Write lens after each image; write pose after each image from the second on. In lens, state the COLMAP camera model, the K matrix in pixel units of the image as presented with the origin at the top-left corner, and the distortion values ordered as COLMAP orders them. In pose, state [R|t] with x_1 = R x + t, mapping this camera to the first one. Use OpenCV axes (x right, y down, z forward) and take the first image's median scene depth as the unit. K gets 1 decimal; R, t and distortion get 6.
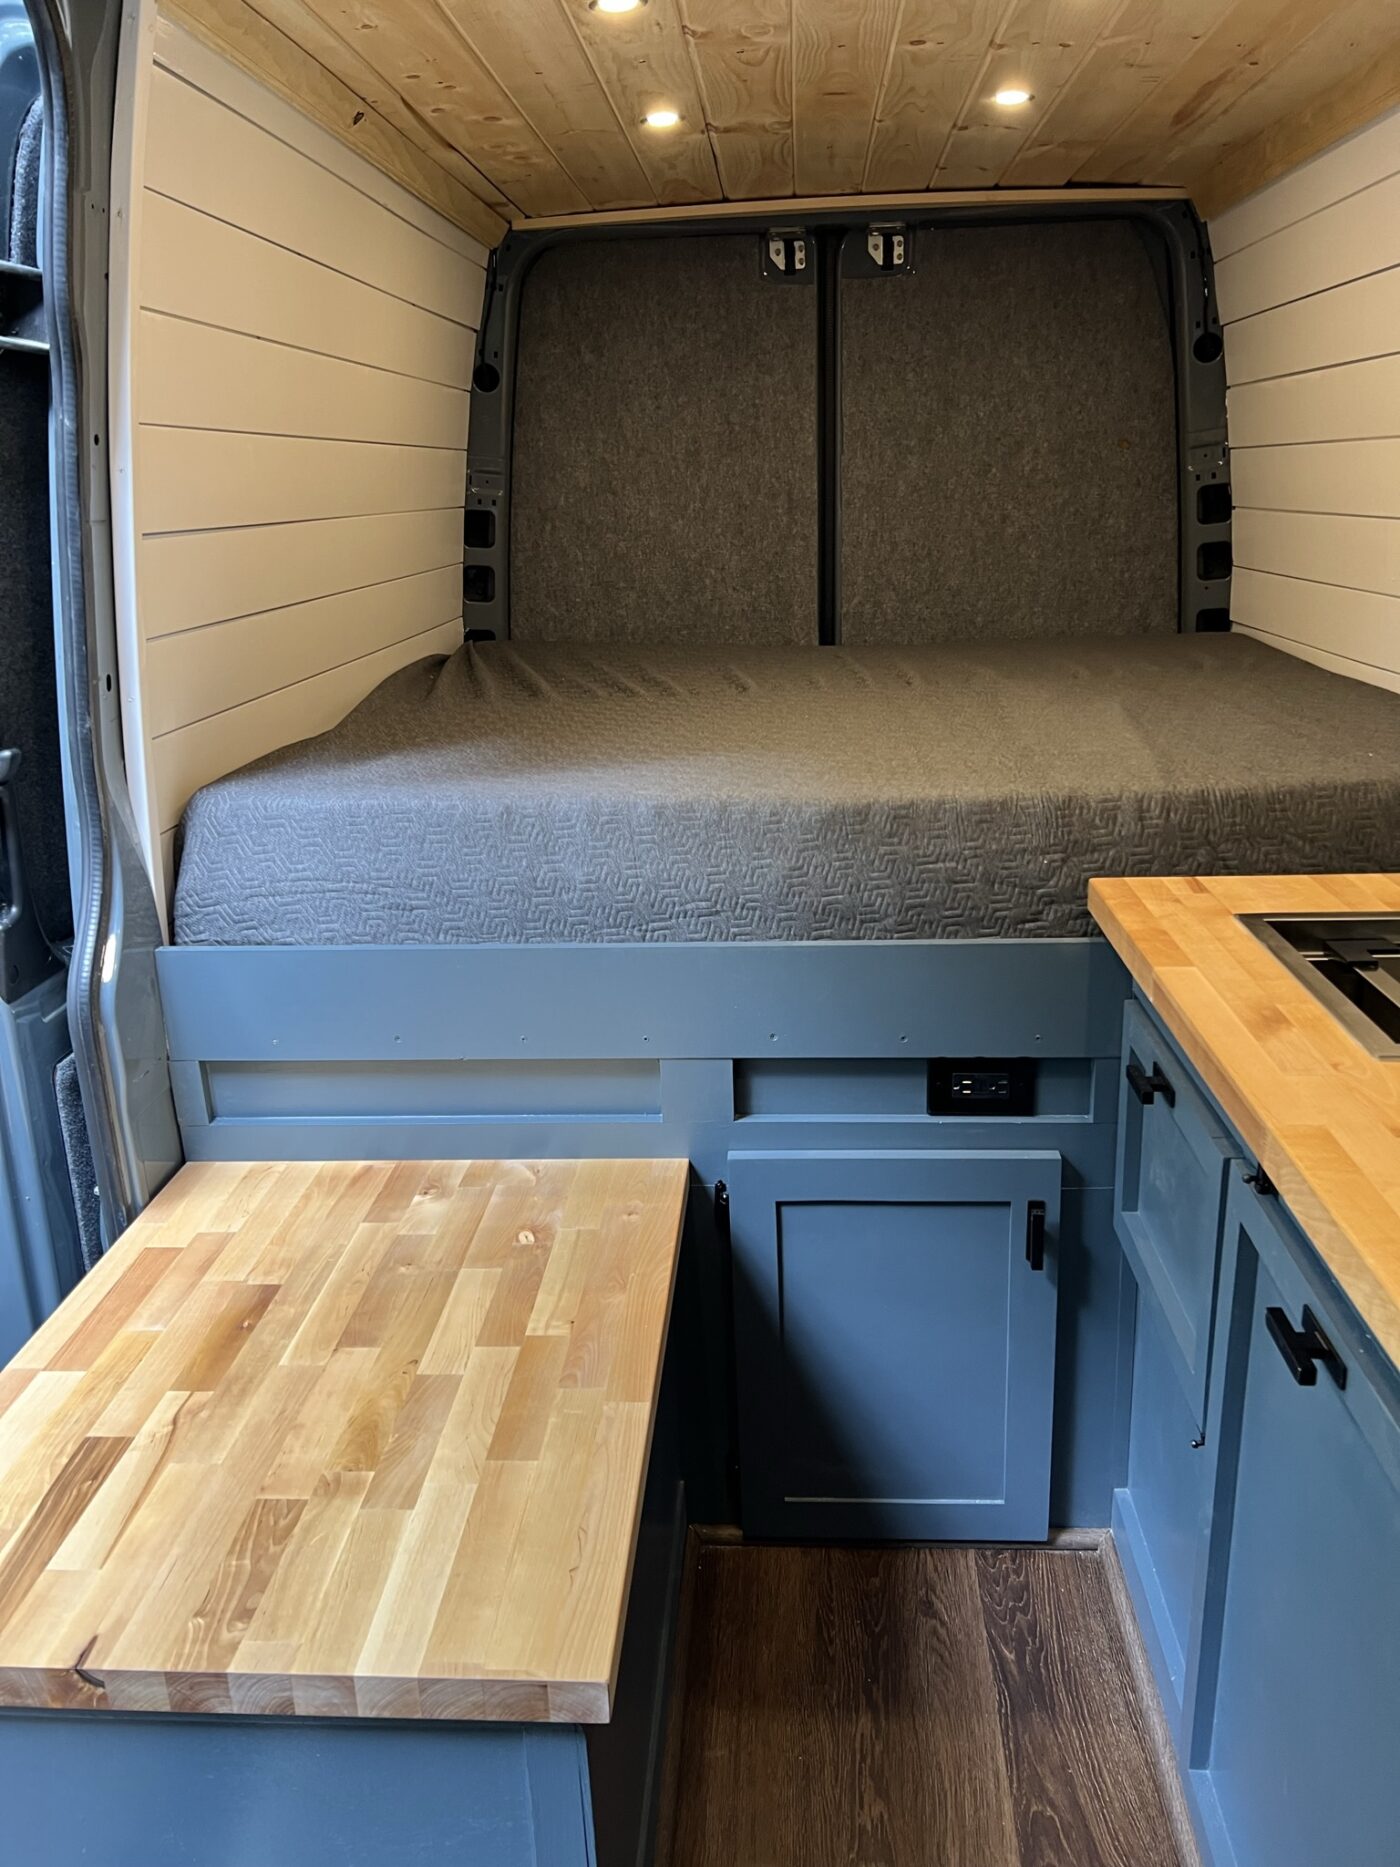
lens RADIAL K [[1405.6, 0, 689.3], [0, 1405.6, 943.7], [0, 0, 1]] dist [0.047254, -0.044145]
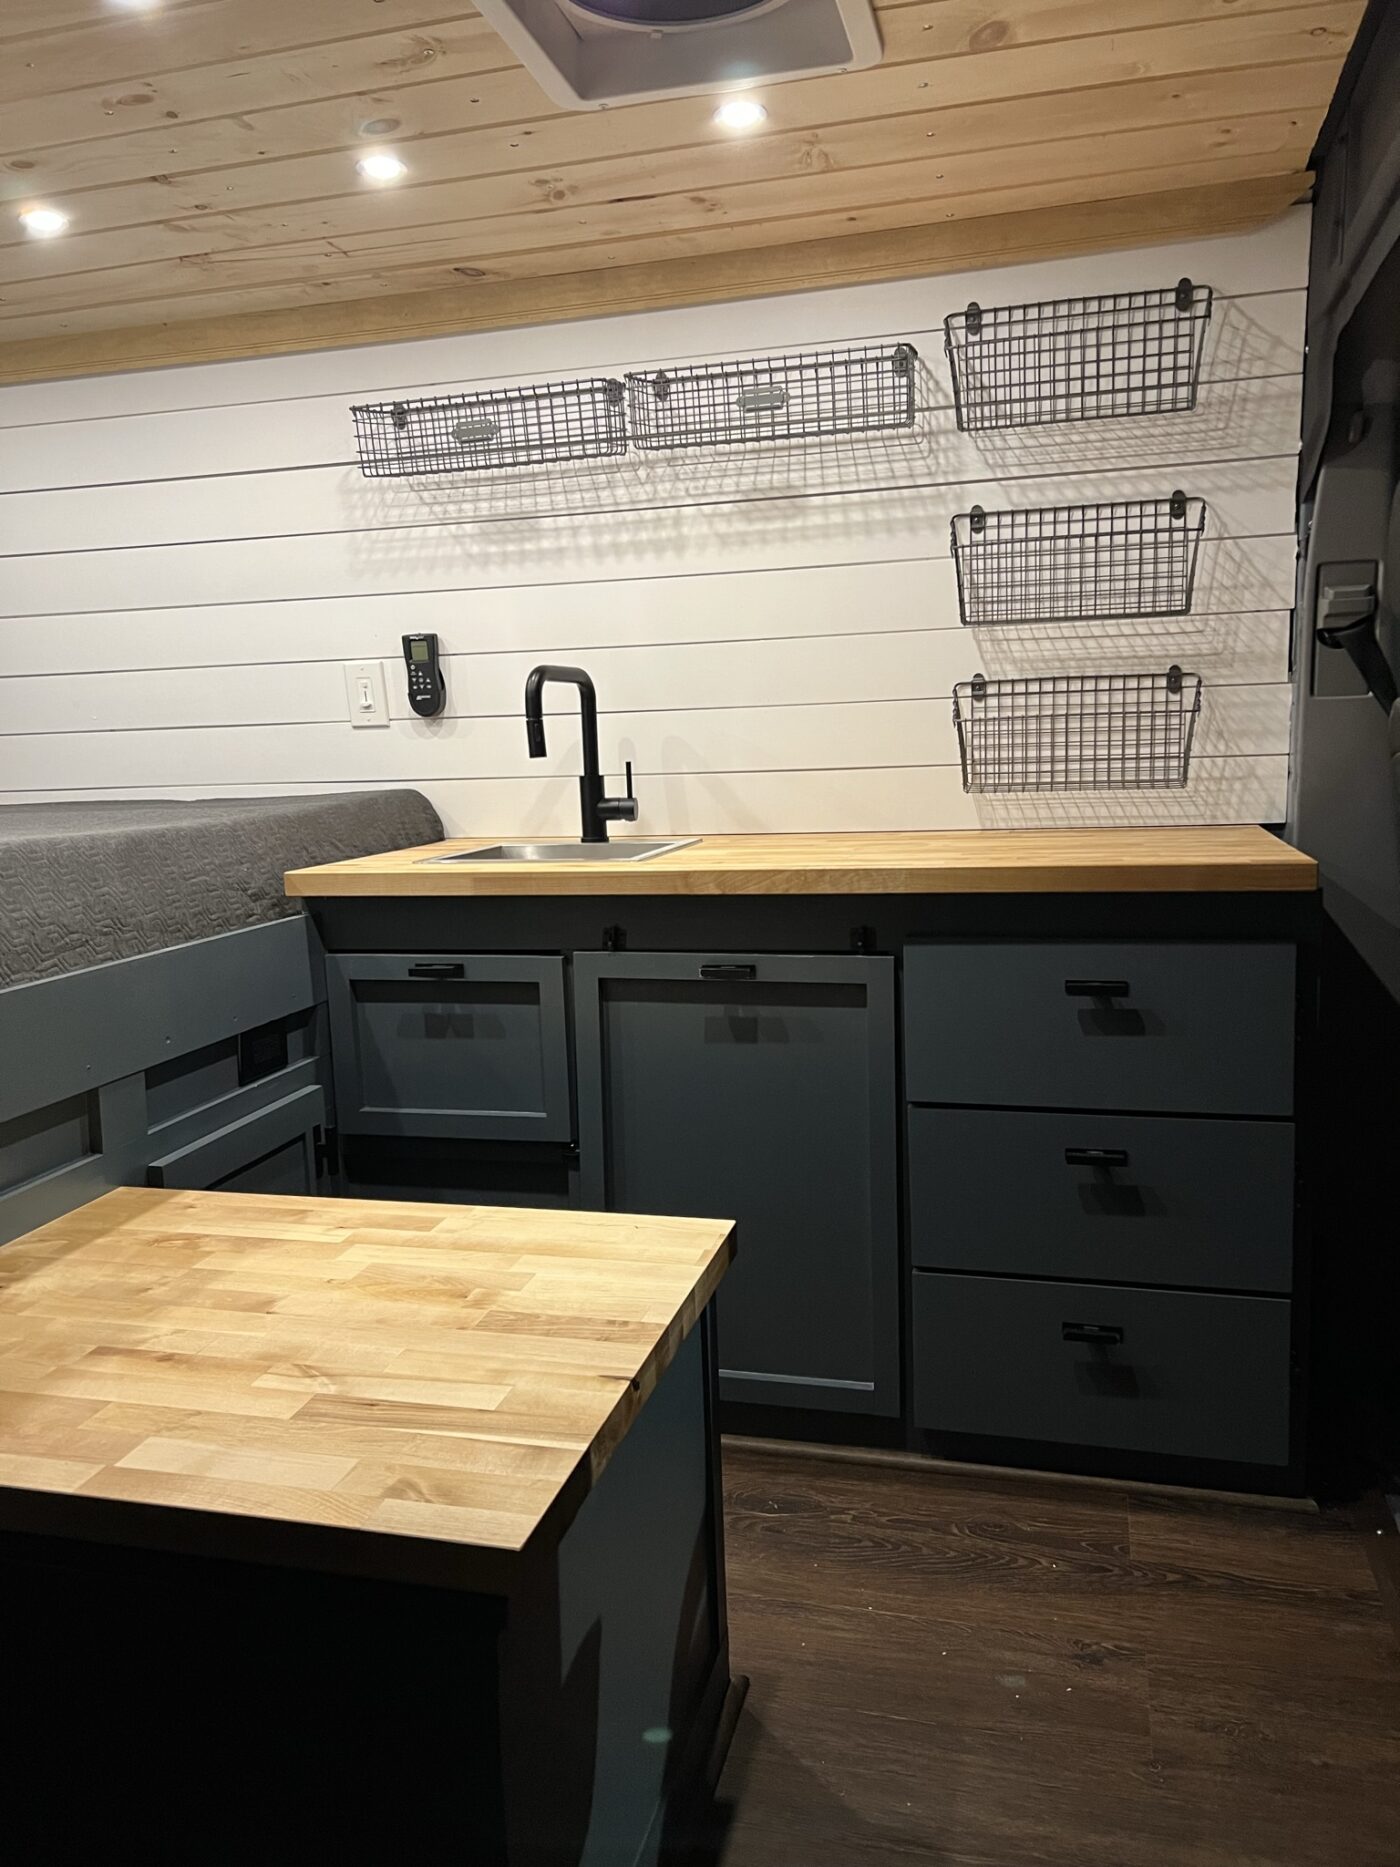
lens RADIAL K [[1403.6, 0, 707.5], [0, 1403.6, 933.0], [0, 0, 1]] dist [0.053174, -0.055359]
pose [[0.187901, -0.112142, 0.975765, -0.899634], [0.330014, 0.942912, 0.044816, 0.075667], [-0.925086, 0.313595, 0.214183, 0.340278]]
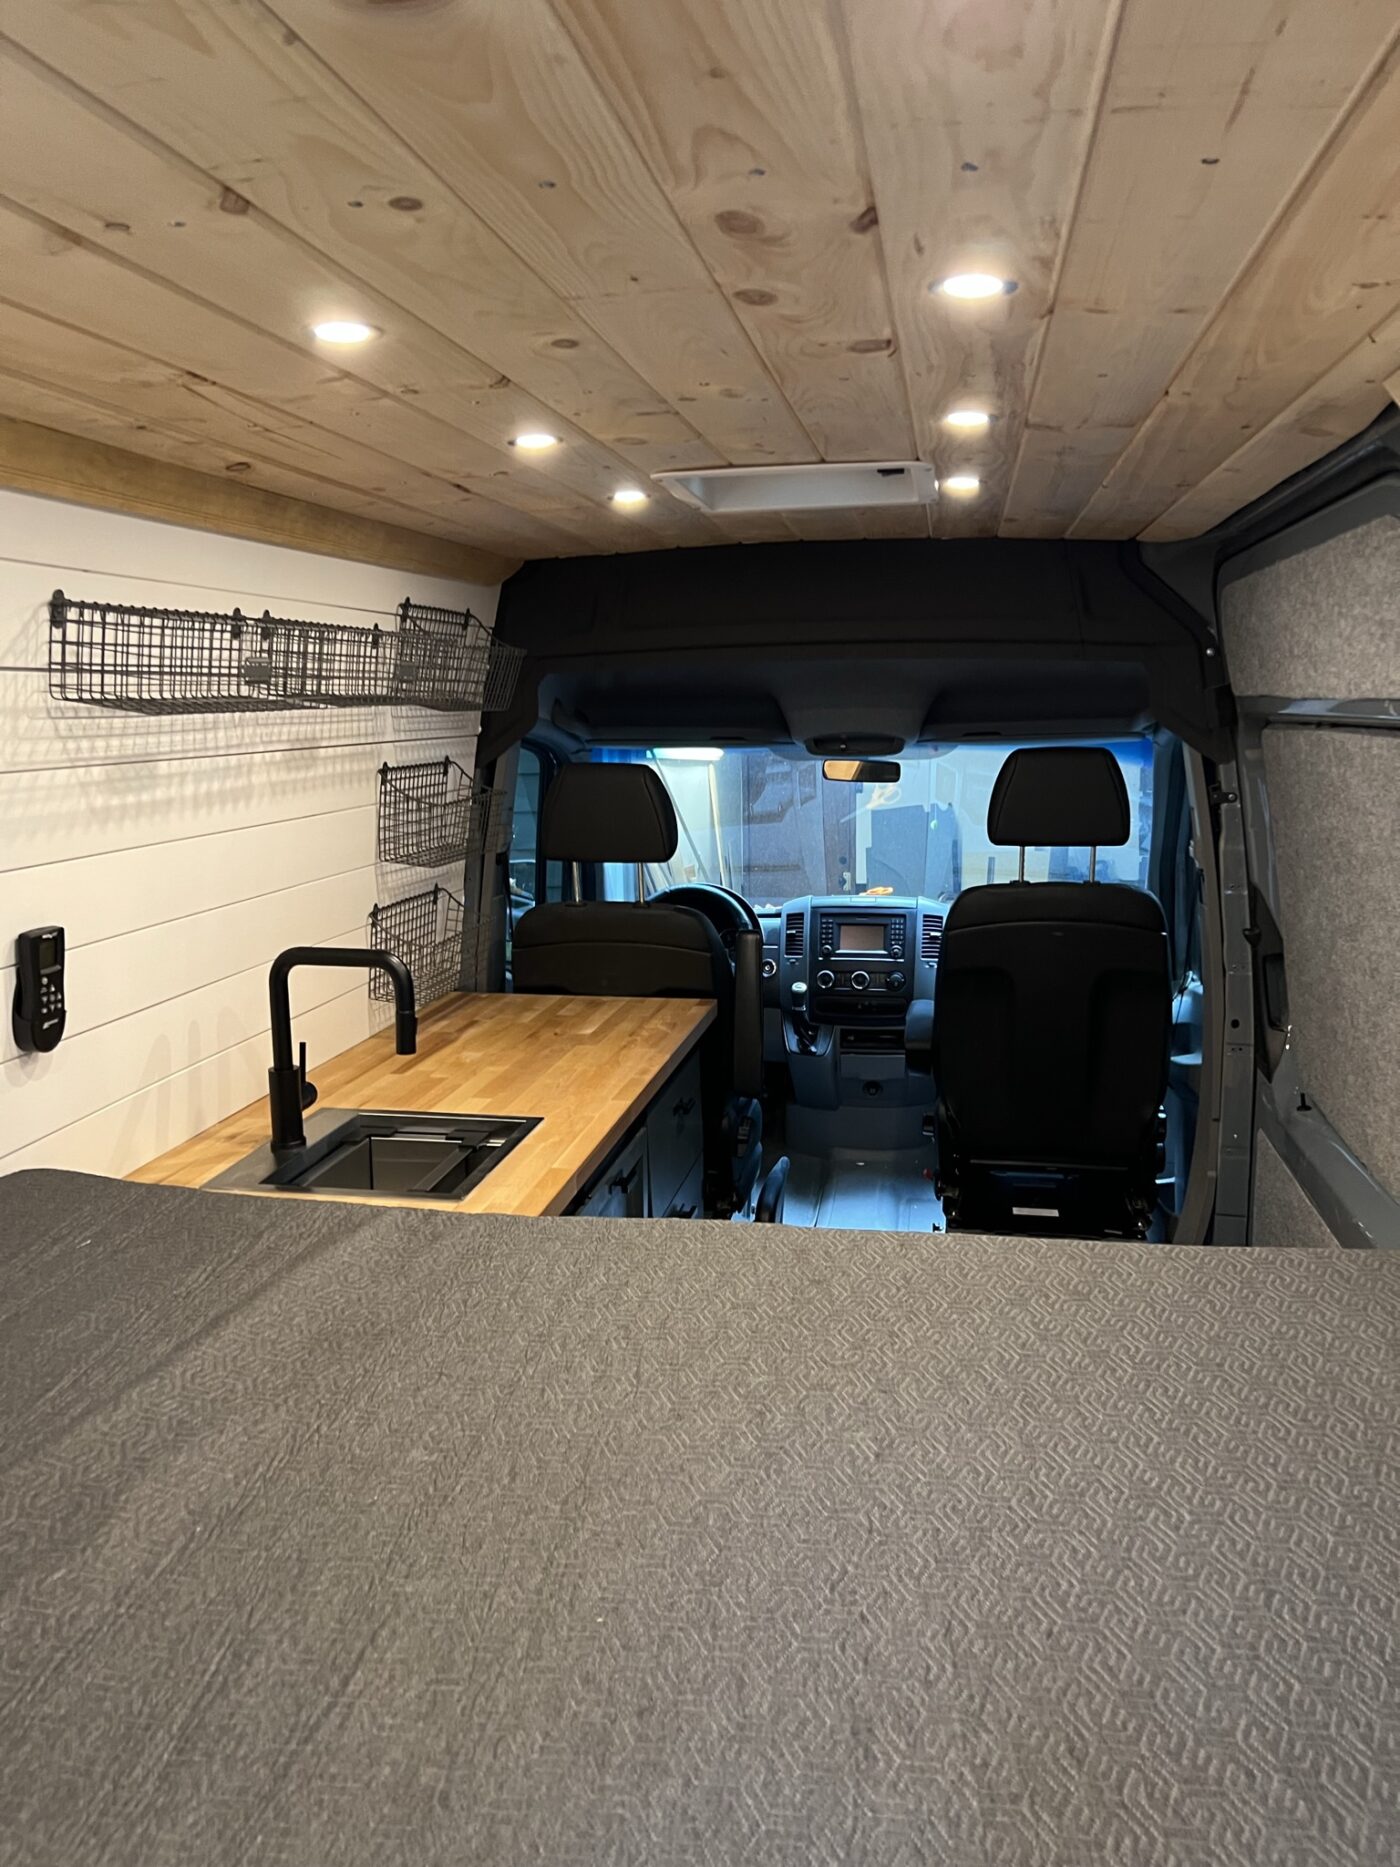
lens RADIAL K [[1416.1, 0, 696.3], [0, 1416.1, 965.2], [0, 0, 1]] dist [0.032525, -0.056027]
pose [[-0.992632, 0.020127, 0.119486, 0.009911], [0.074921, 0.876962, 0.474683, -0.696059], [-0.095231, 0.480137, -0.872009, 1.719064]]
